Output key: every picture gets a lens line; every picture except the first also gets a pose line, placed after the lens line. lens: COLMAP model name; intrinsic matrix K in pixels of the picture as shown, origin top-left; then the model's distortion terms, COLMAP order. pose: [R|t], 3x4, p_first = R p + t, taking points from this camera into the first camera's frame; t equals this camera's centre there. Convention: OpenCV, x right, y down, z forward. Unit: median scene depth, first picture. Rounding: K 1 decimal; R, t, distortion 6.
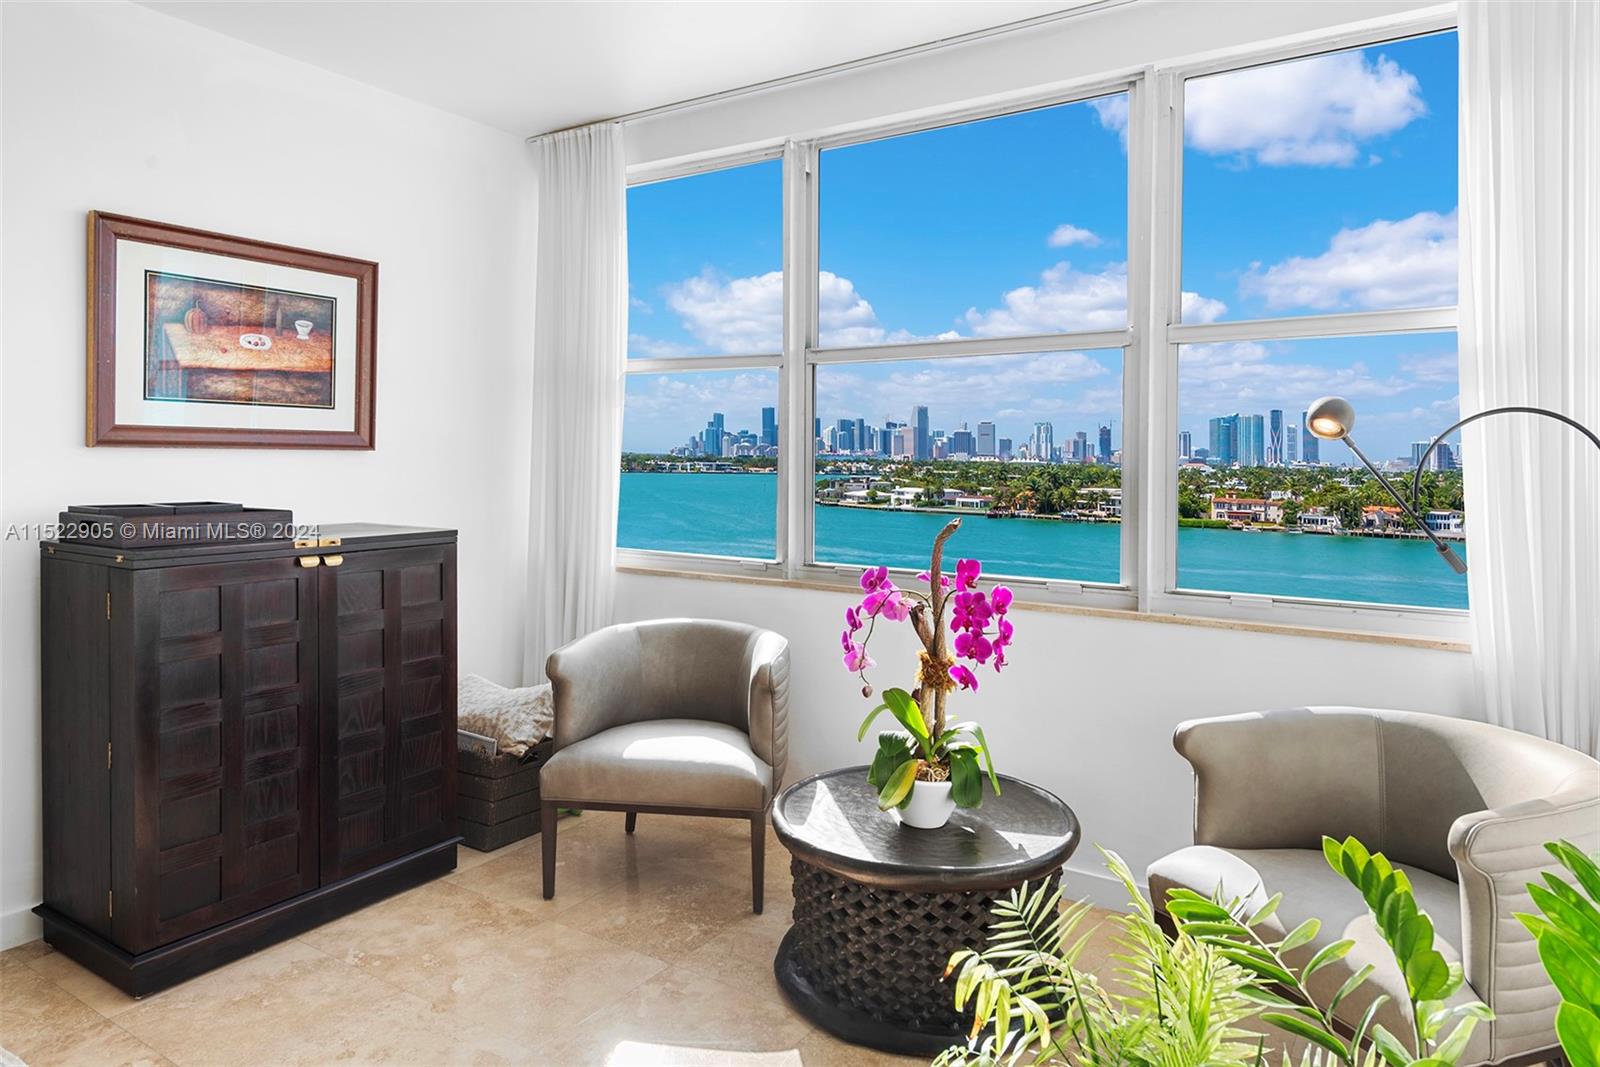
lens RADIAL K [[997.9, 0, 797.4], [0, 997.9, 473.1], [0, 0, 1]] dist [0.000633, -0.000066]
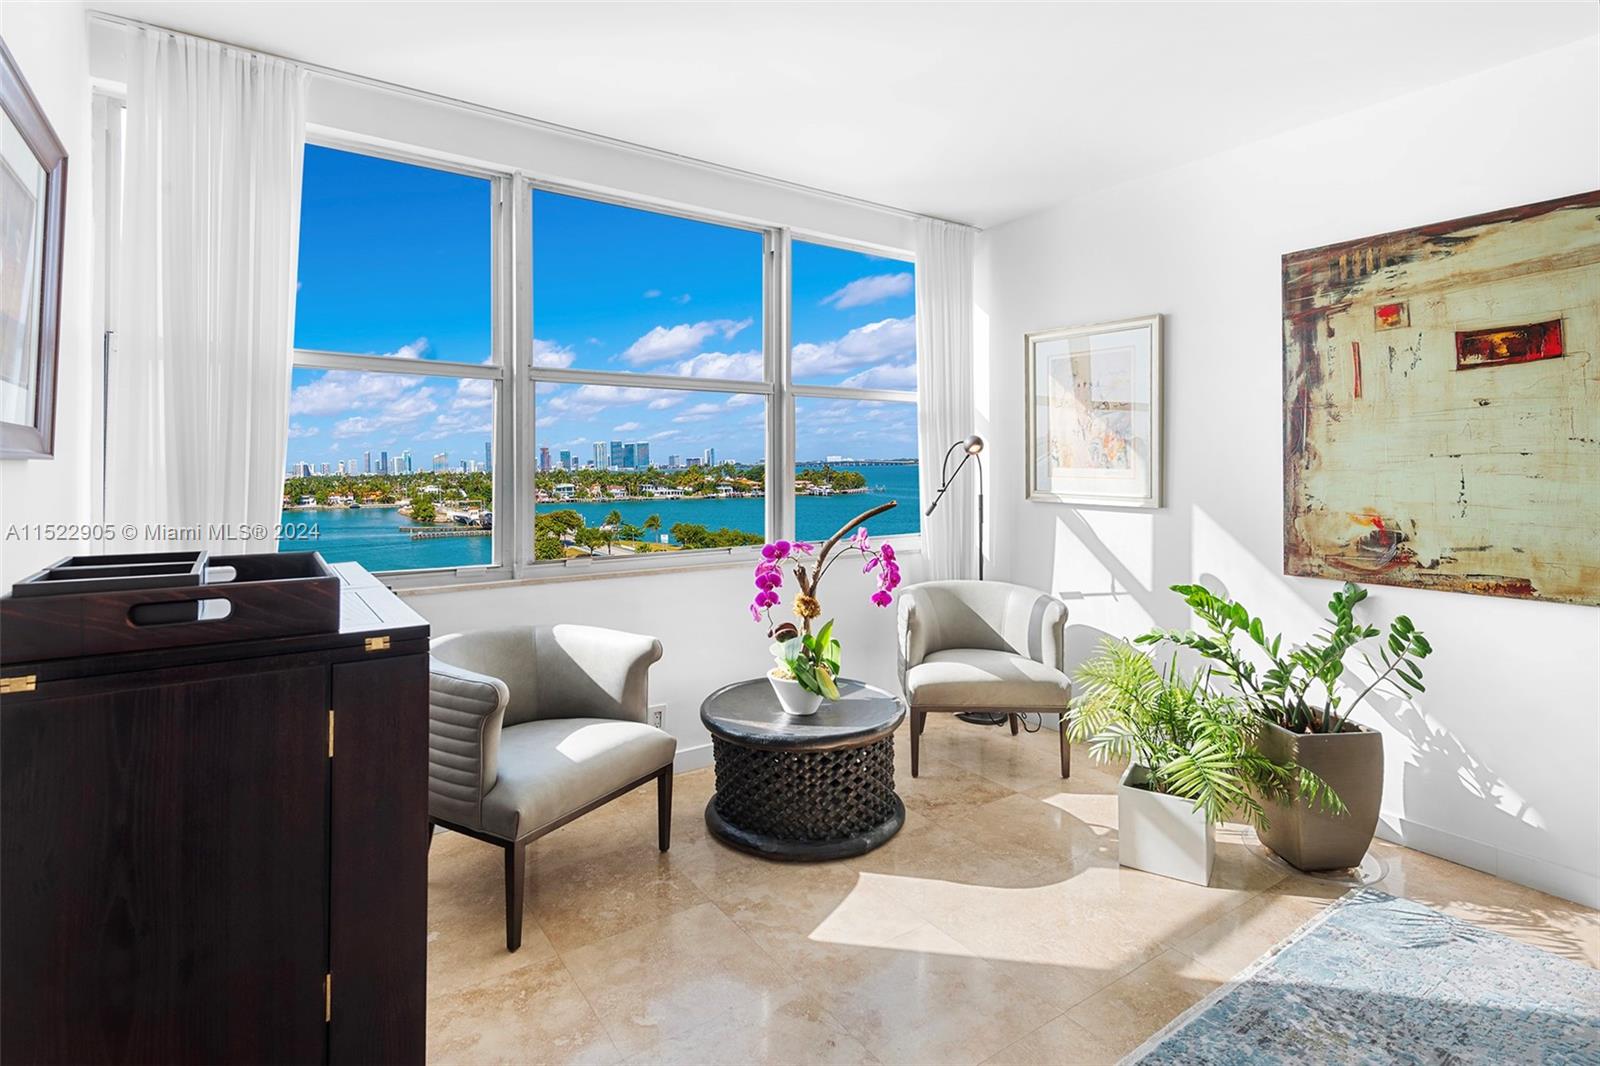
lens RADIAL K [[812.1, 0, 796.6], [0, 812.1, 446.2], [0, 0, 1]] dist [0.026920, -0.021993]
pose [[0.370589, 0.011998, 0.928720, -0.726924], [0.017018, 0.999661, -0.019706, -0.012926], [-0.928641, 0.023107, 0.370259, 0.400838]]
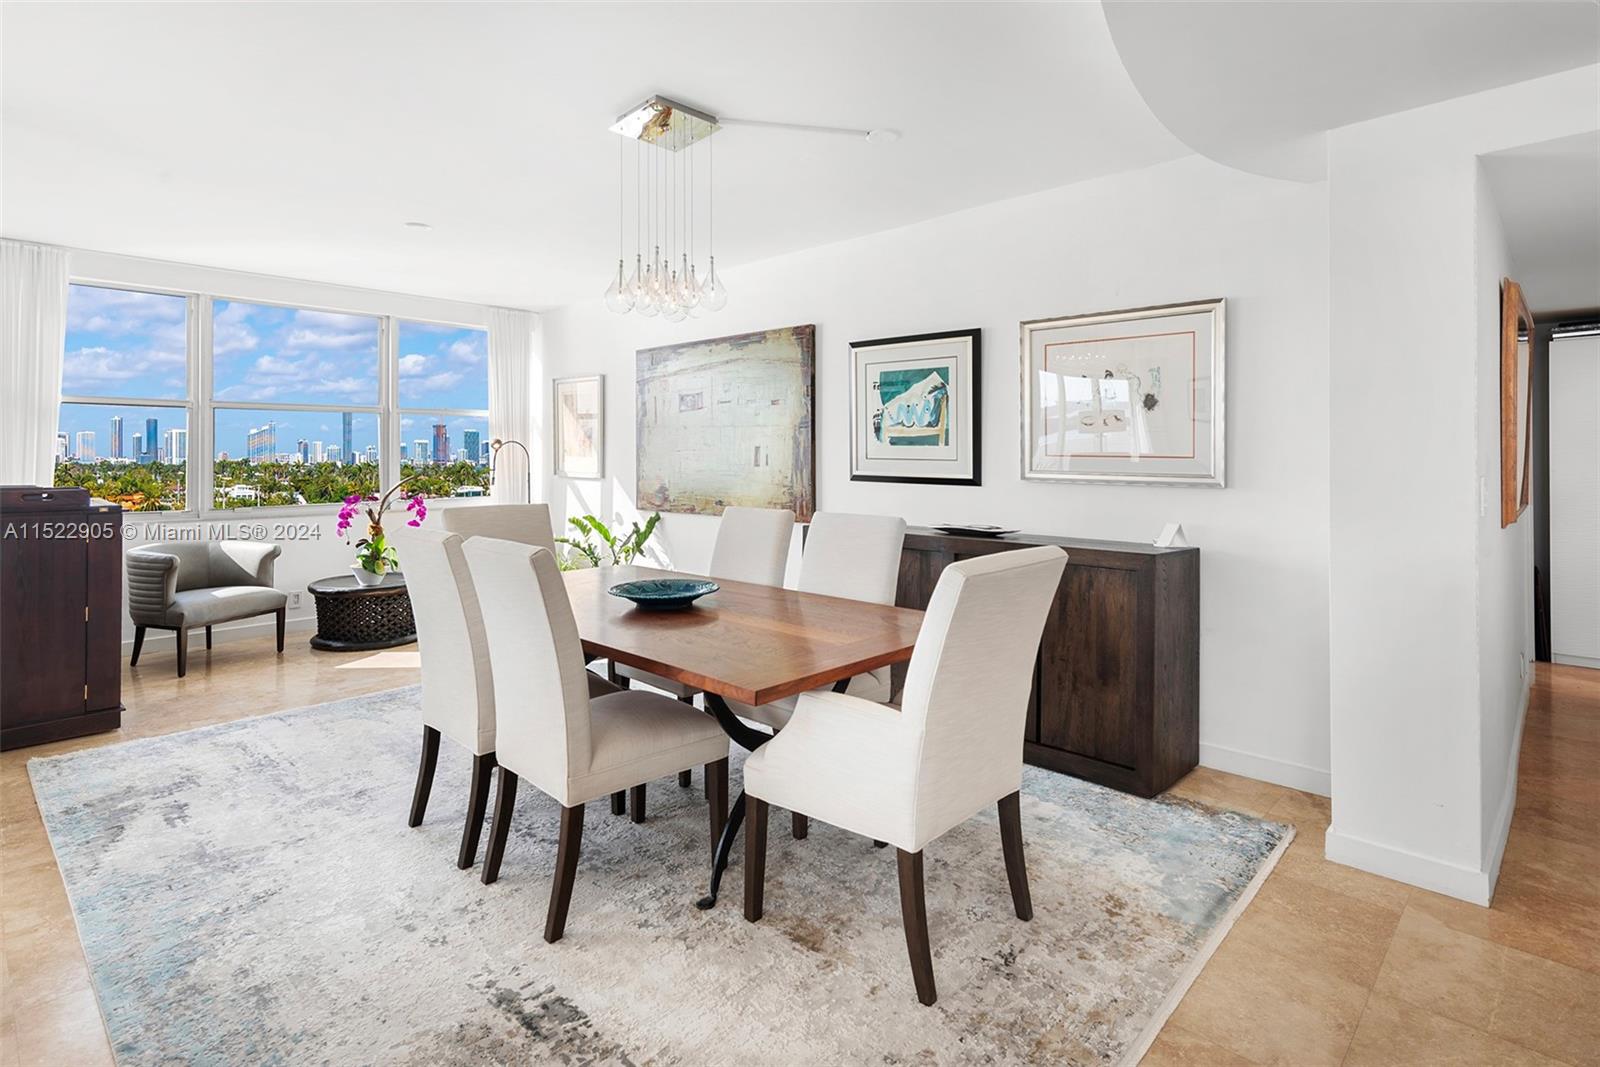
lens RADIAL K [[812.1, 0, 796.6], [0, 812.1, 446.7], [0, 0, 1]] dist [0.026920, -0.021993]
pose [[0.172272, 0.000872, 0.985049, -1.441199], [0.014823, 0.999884, -0.003478, -0.007771], [-0.984938, 0.015200, 0.172239, -0.470820]]
